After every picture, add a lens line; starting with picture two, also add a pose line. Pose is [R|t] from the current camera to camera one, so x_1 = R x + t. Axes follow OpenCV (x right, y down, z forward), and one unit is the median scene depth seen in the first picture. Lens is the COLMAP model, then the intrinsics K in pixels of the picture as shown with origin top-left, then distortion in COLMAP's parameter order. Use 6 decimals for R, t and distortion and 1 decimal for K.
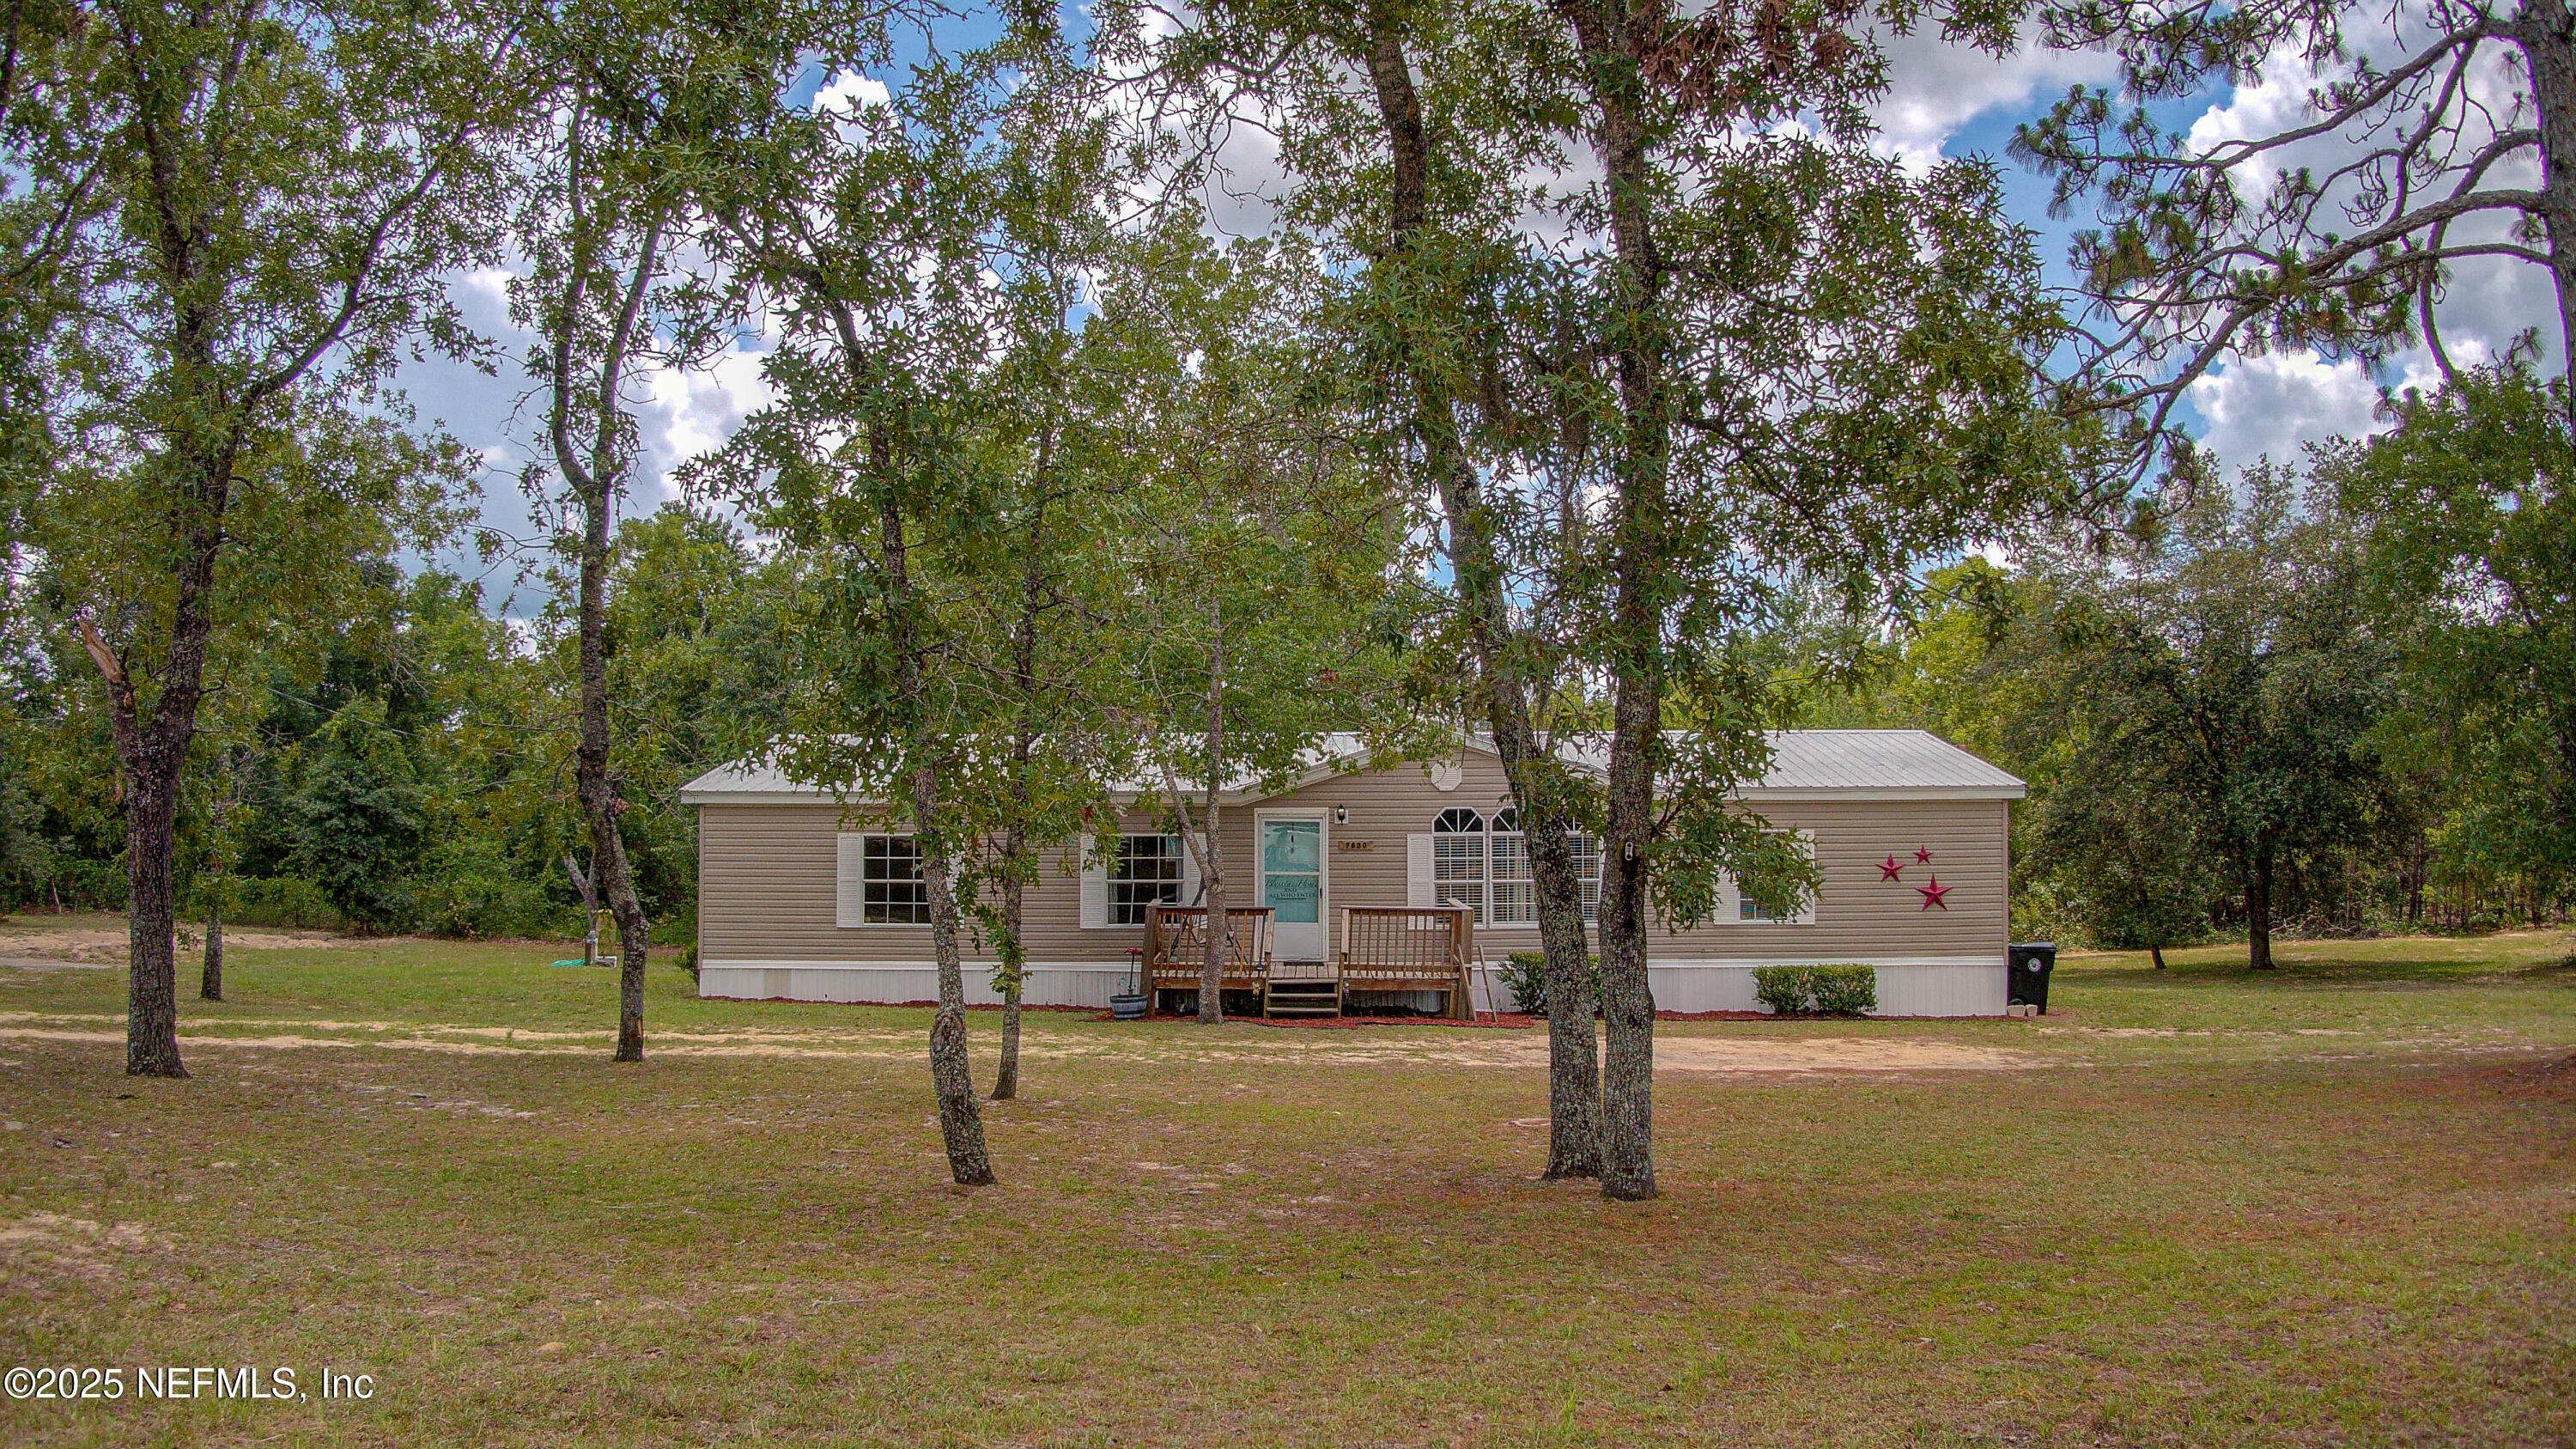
lens RADIAL K [[1782.7, 0, 1288.0], [0, 1782.7, 724.5], [0, 0, 1]] dist [-0.110250, -0.002148]
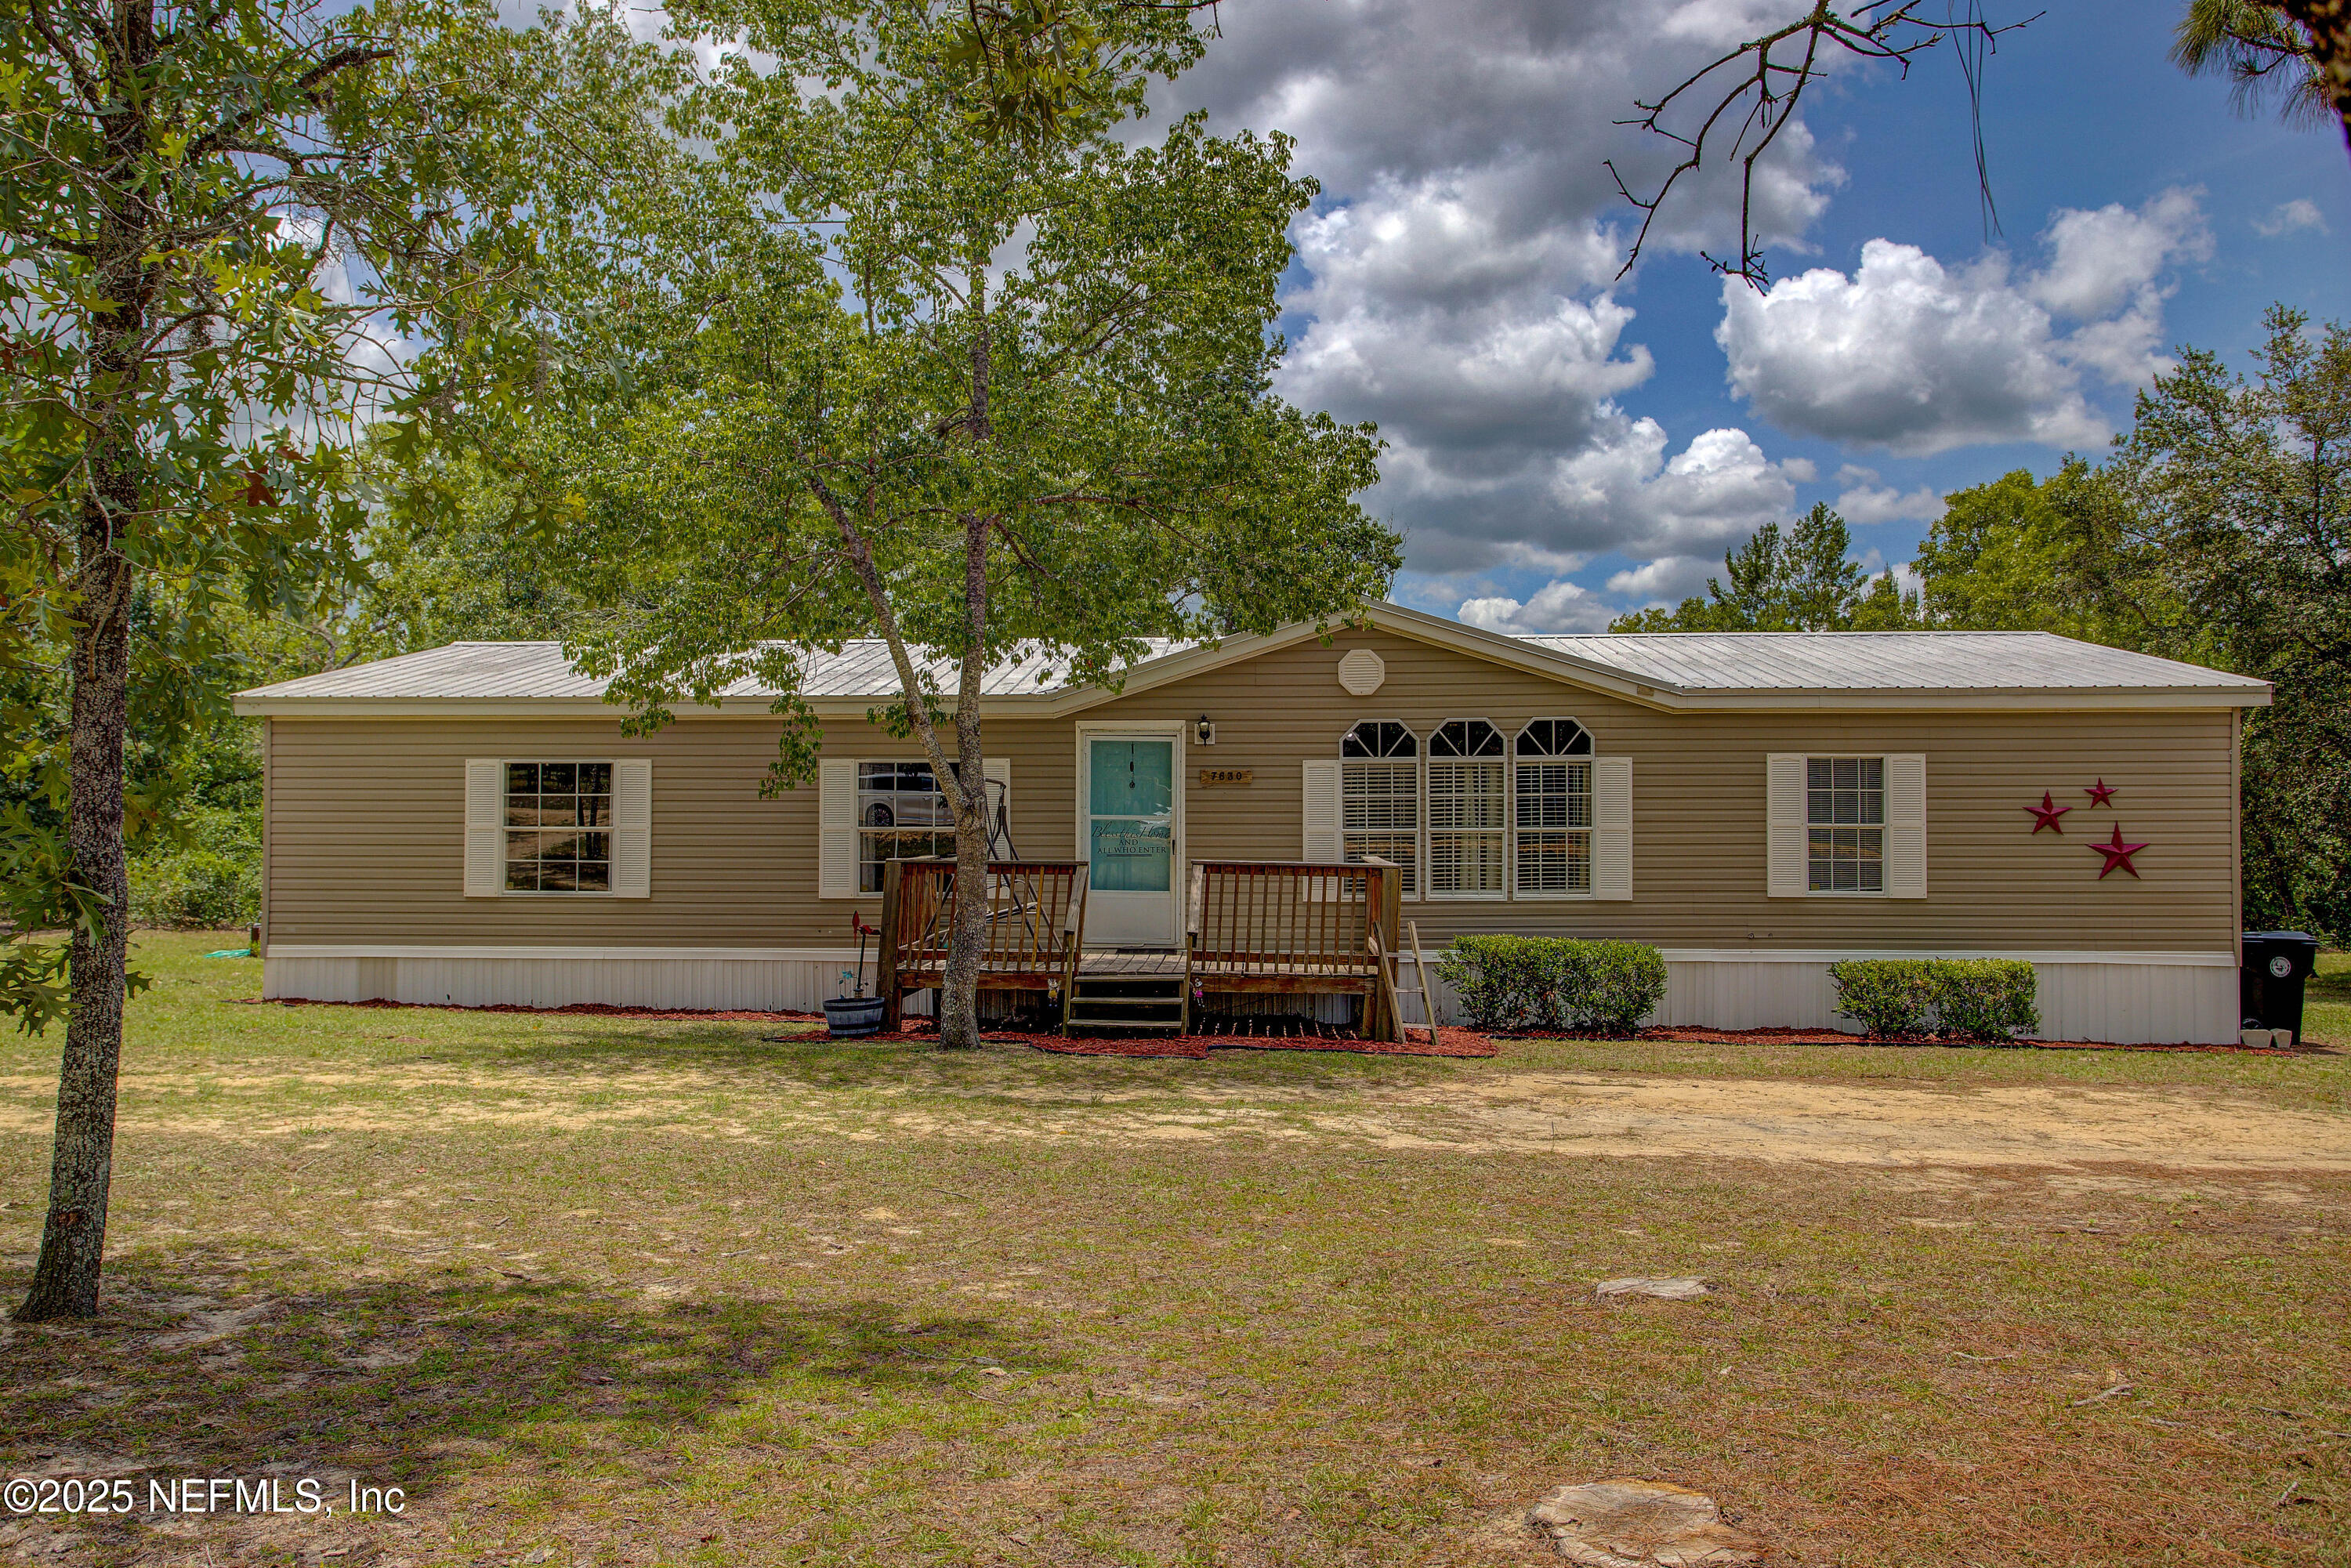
lens RADIAL K [[1679.8, 0, 1168.3], [0, 1679.8, 788.2], [0, 0, 1]] dist [0.005914, -0.014114]
pose [[0.999378, 0.000488, -0.035260, 0.039748], [0.000690, 0.999441, 0.033412, 0.052516], [0.035256, -0.033415, 0.998820, 0.374464]]
